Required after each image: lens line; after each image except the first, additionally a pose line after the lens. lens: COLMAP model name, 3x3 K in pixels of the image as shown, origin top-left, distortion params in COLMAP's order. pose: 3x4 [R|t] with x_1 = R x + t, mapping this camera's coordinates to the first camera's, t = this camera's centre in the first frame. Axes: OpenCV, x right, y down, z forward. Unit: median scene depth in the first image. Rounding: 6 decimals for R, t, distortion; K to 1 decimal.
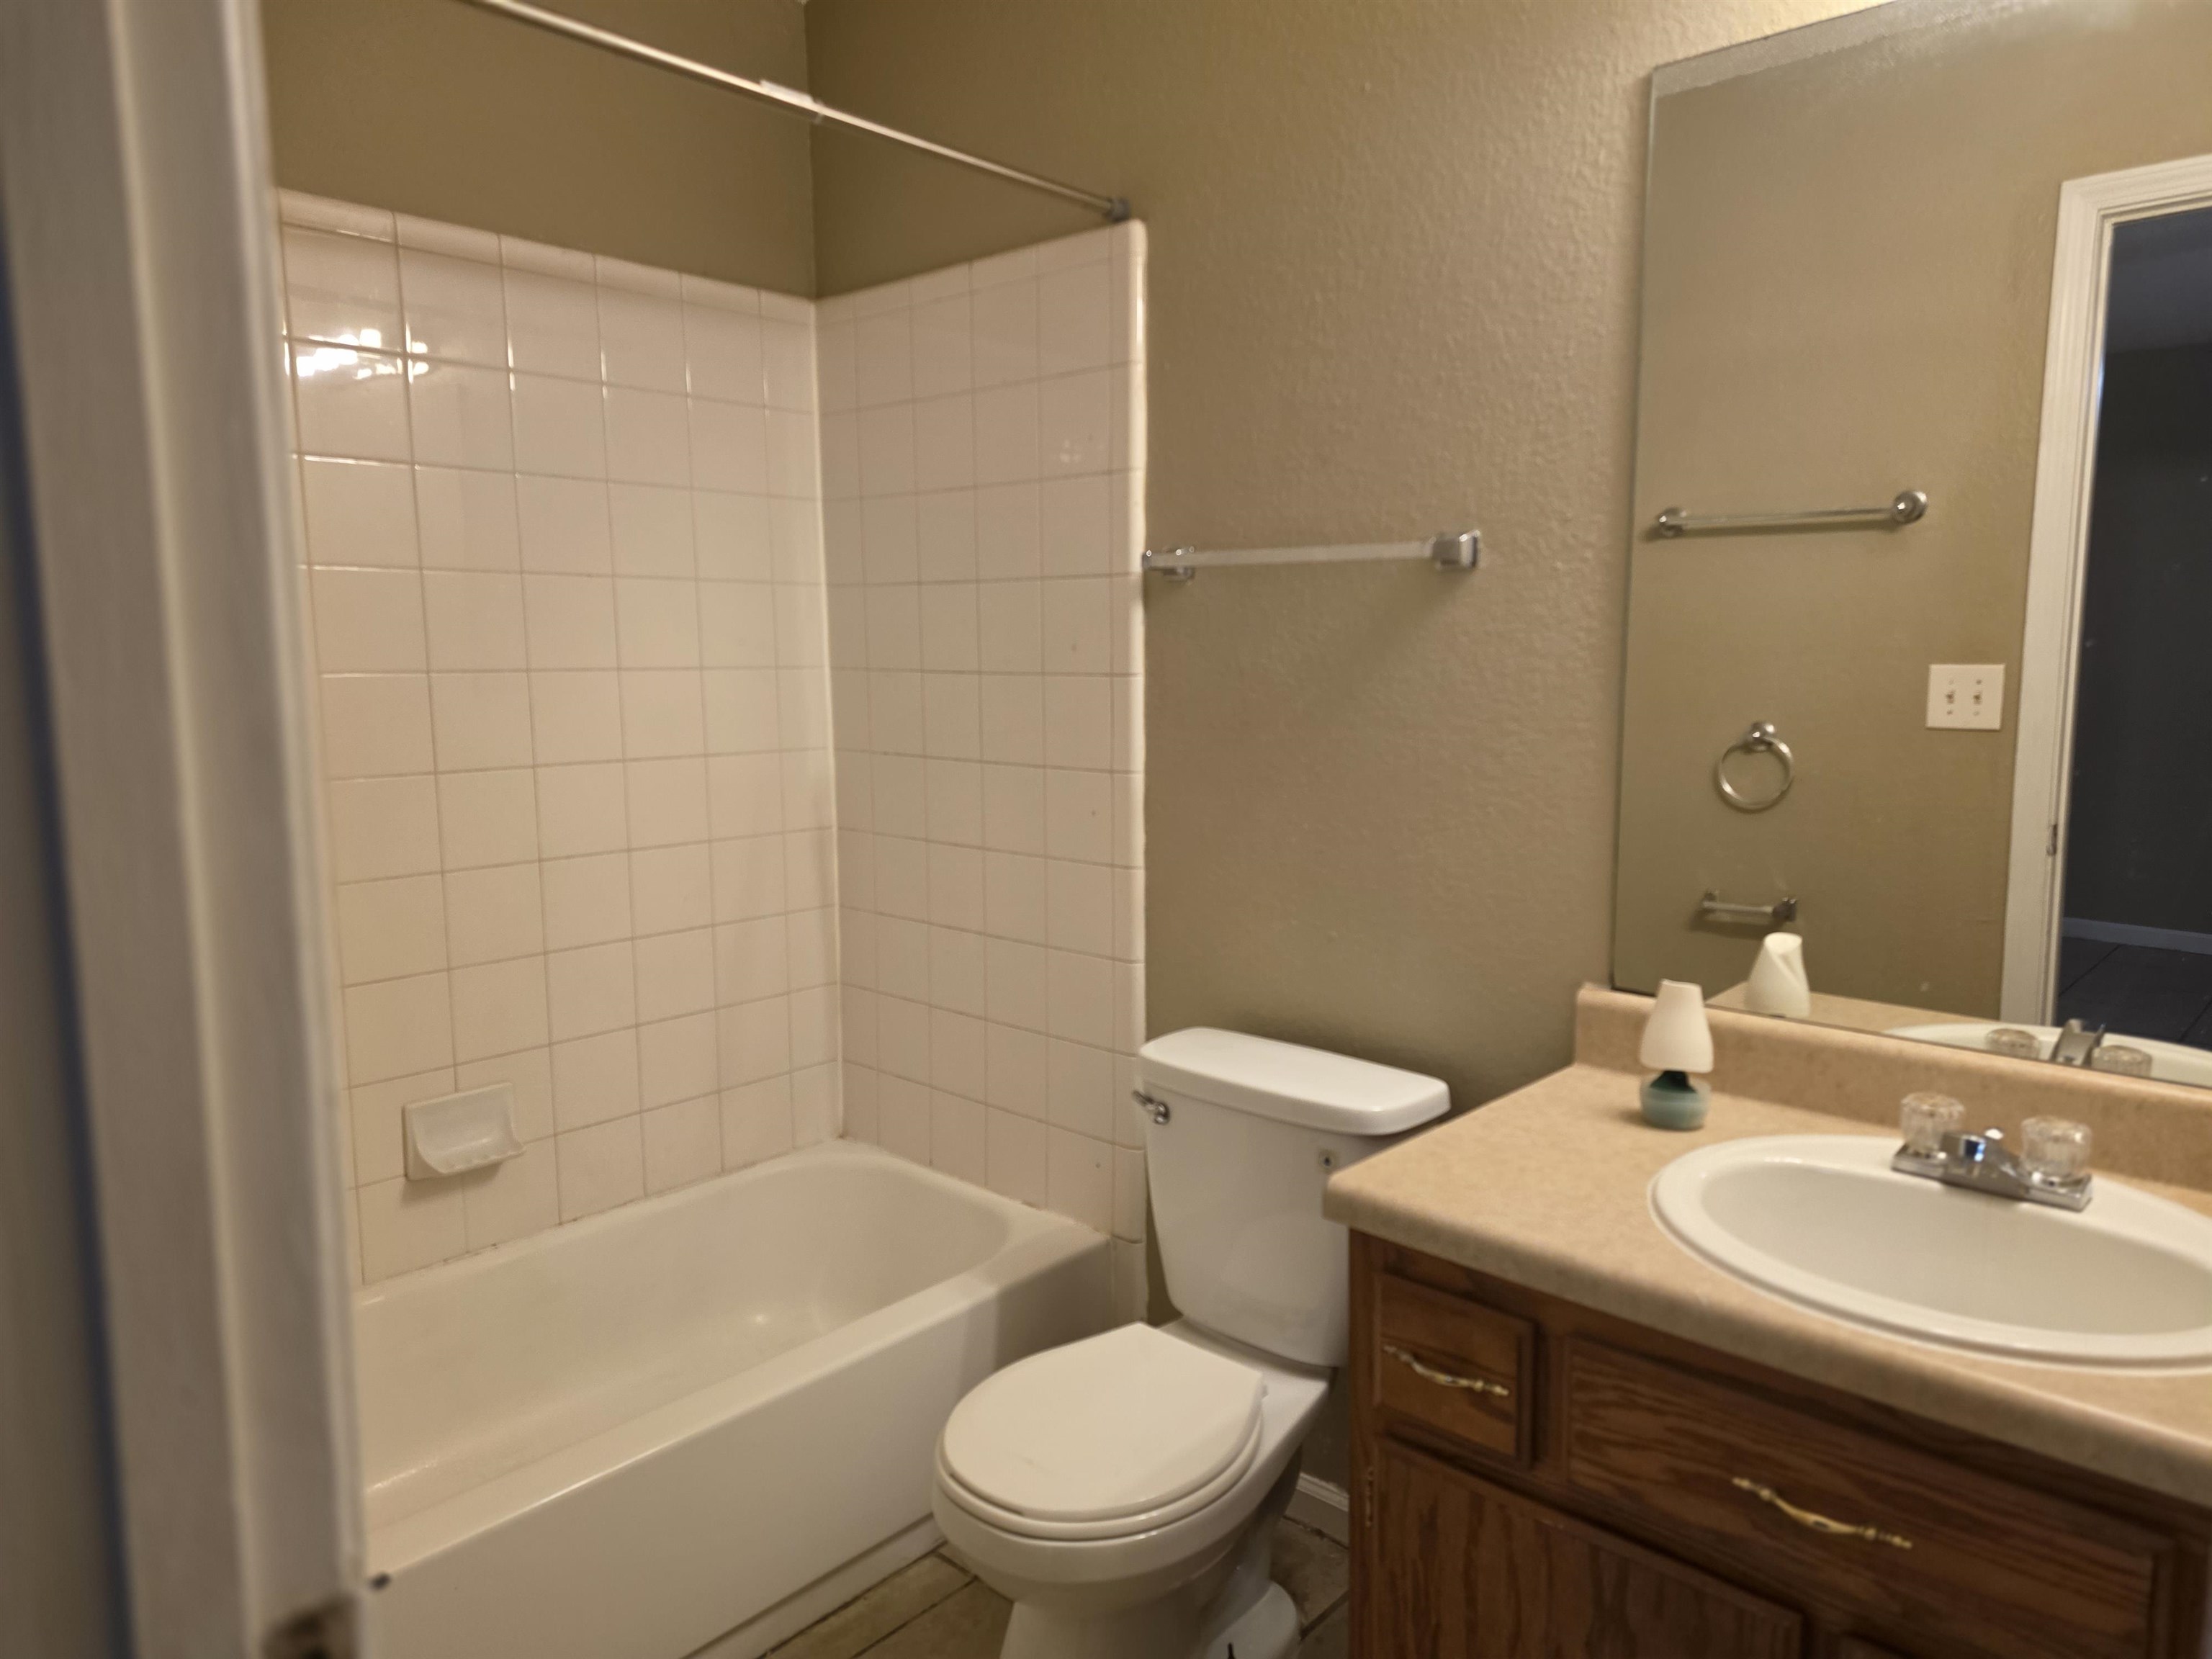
lens RADIAL K [[1442.0, 0, 1070.8], [0, 1442.0, 819.2], [0, 0, 1]] dist [0.060999, -0.047142]
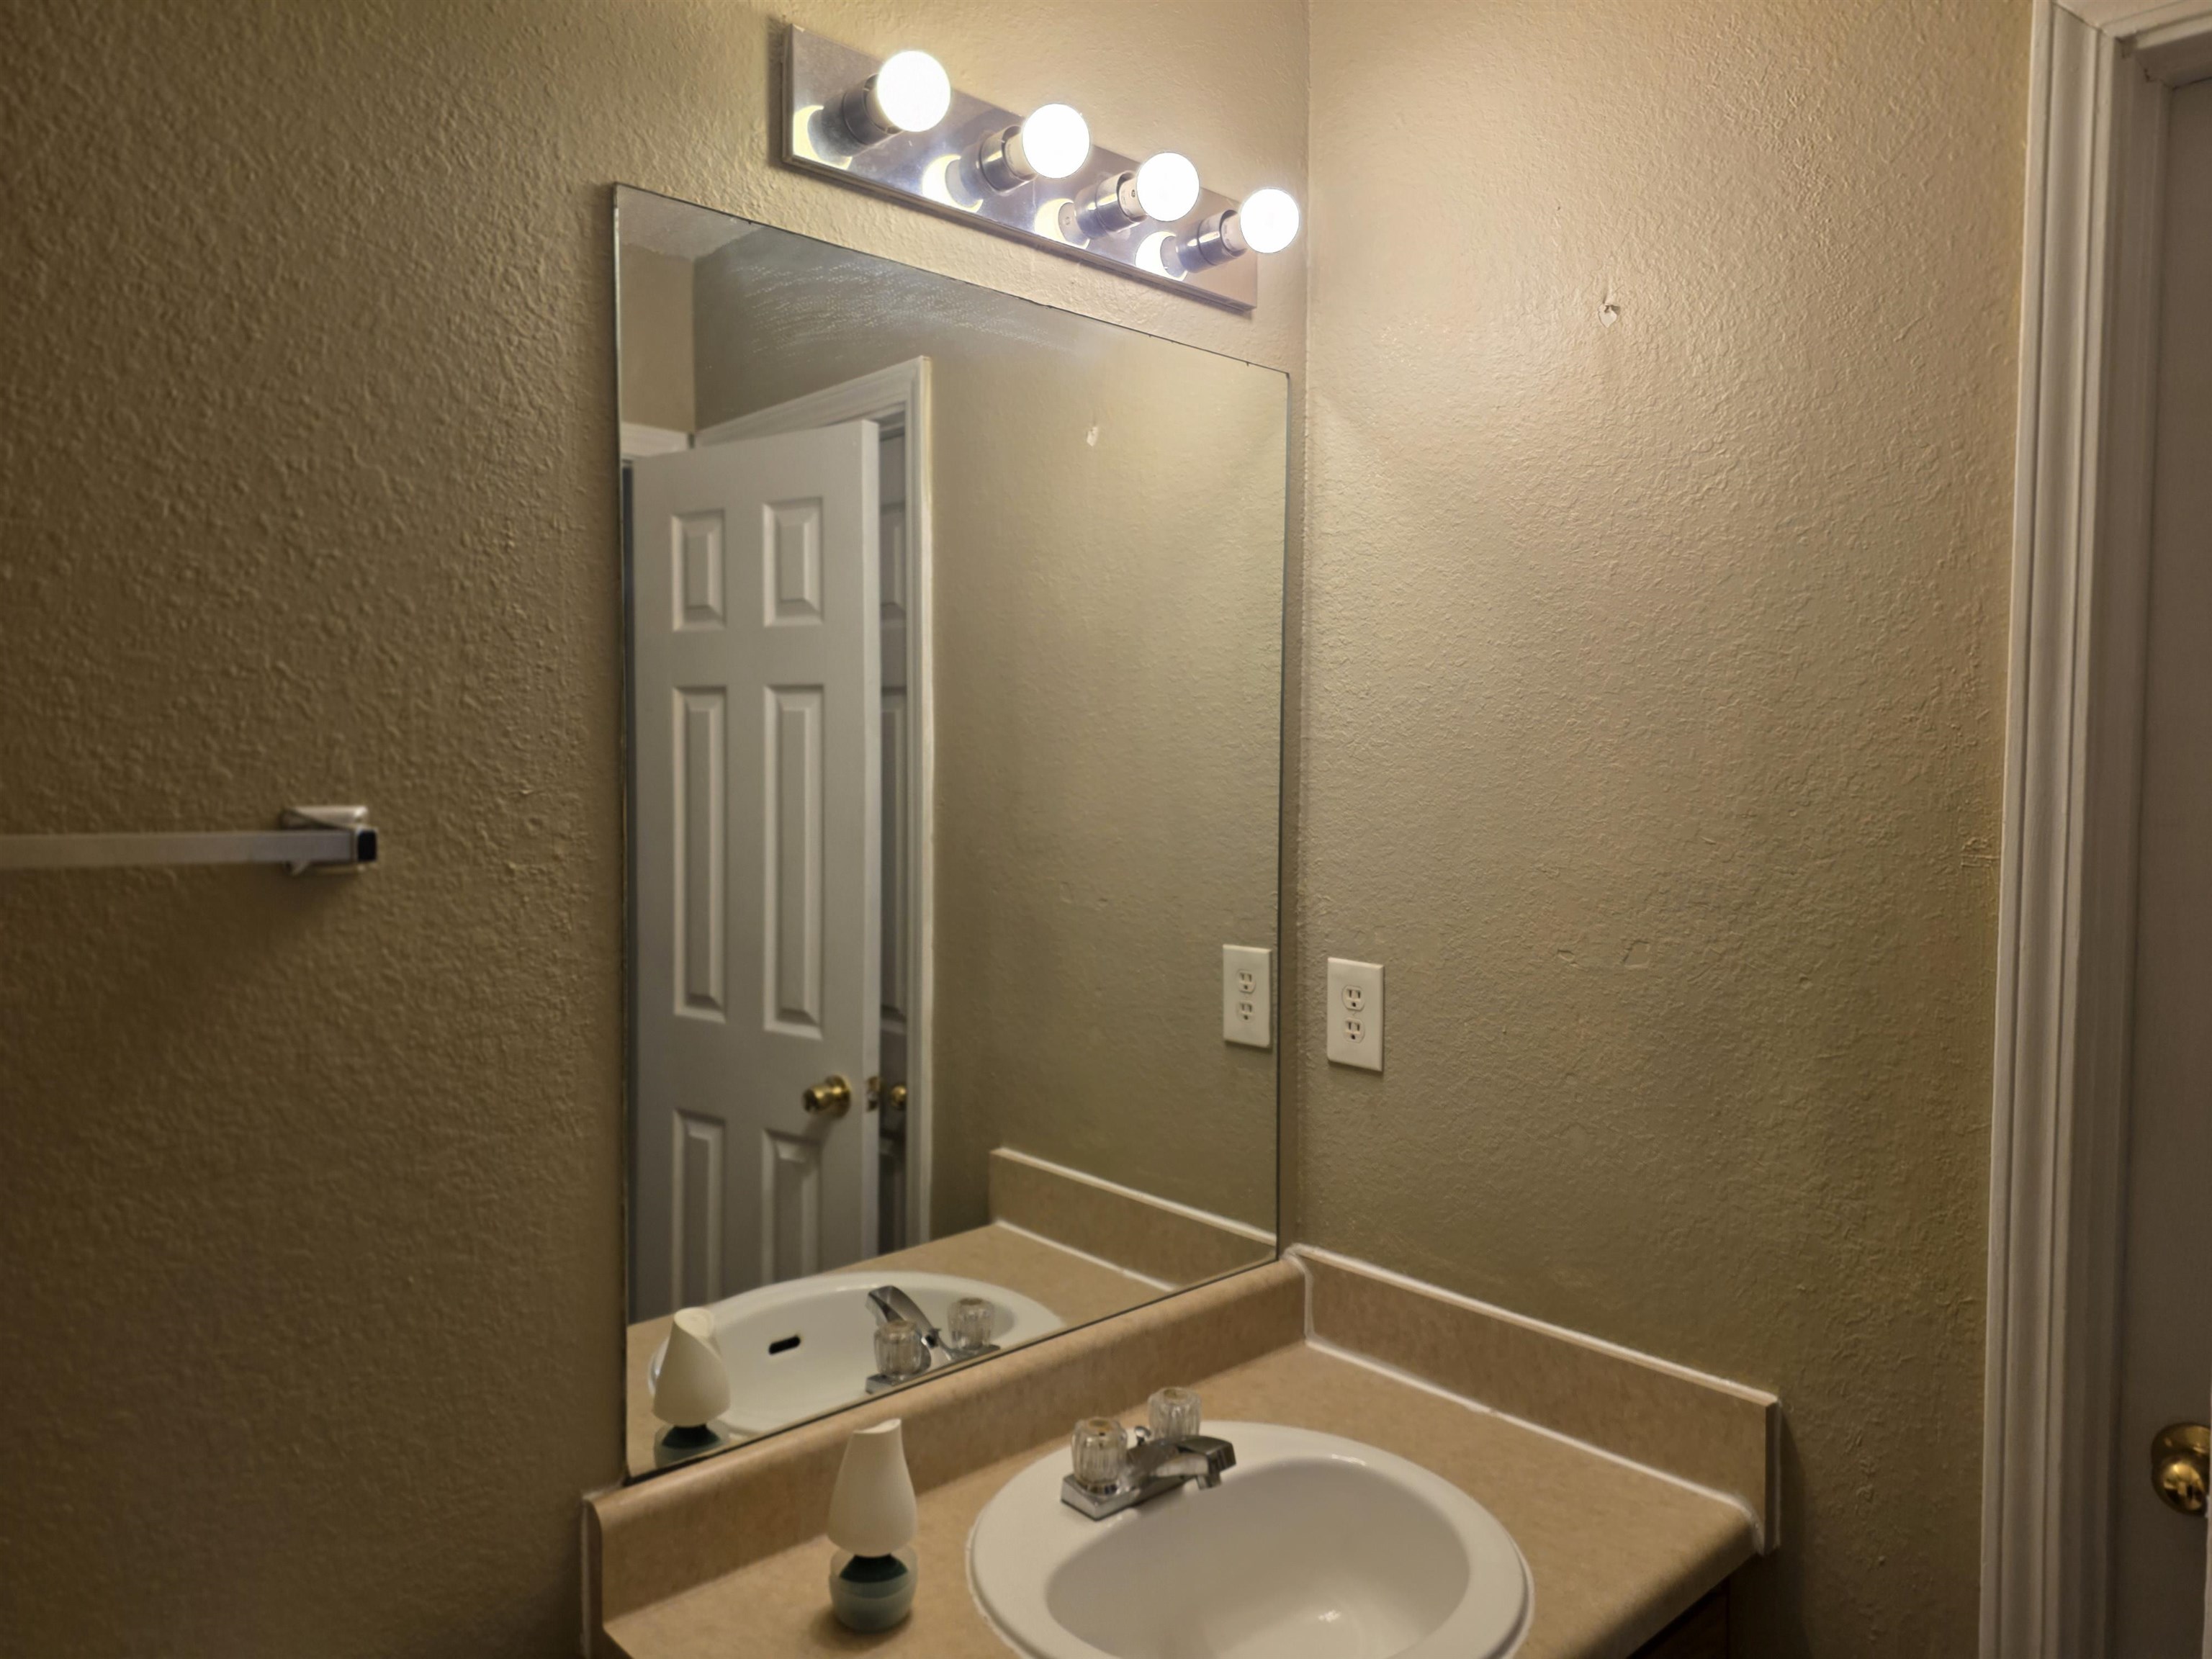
lens RADIAL K [[1497.2, 0, 1106.0], [0, 1497.2, 829.5], [0, 0, 1]] dist [0.054883, -0.041688]
pose [[0.062512, -0.032088, 0.997528, -0.304680], [0.120316, 0.992436, 0.024384, -0.173607], [-0.990766, 0.118494, 0.065900, 0.689823]]
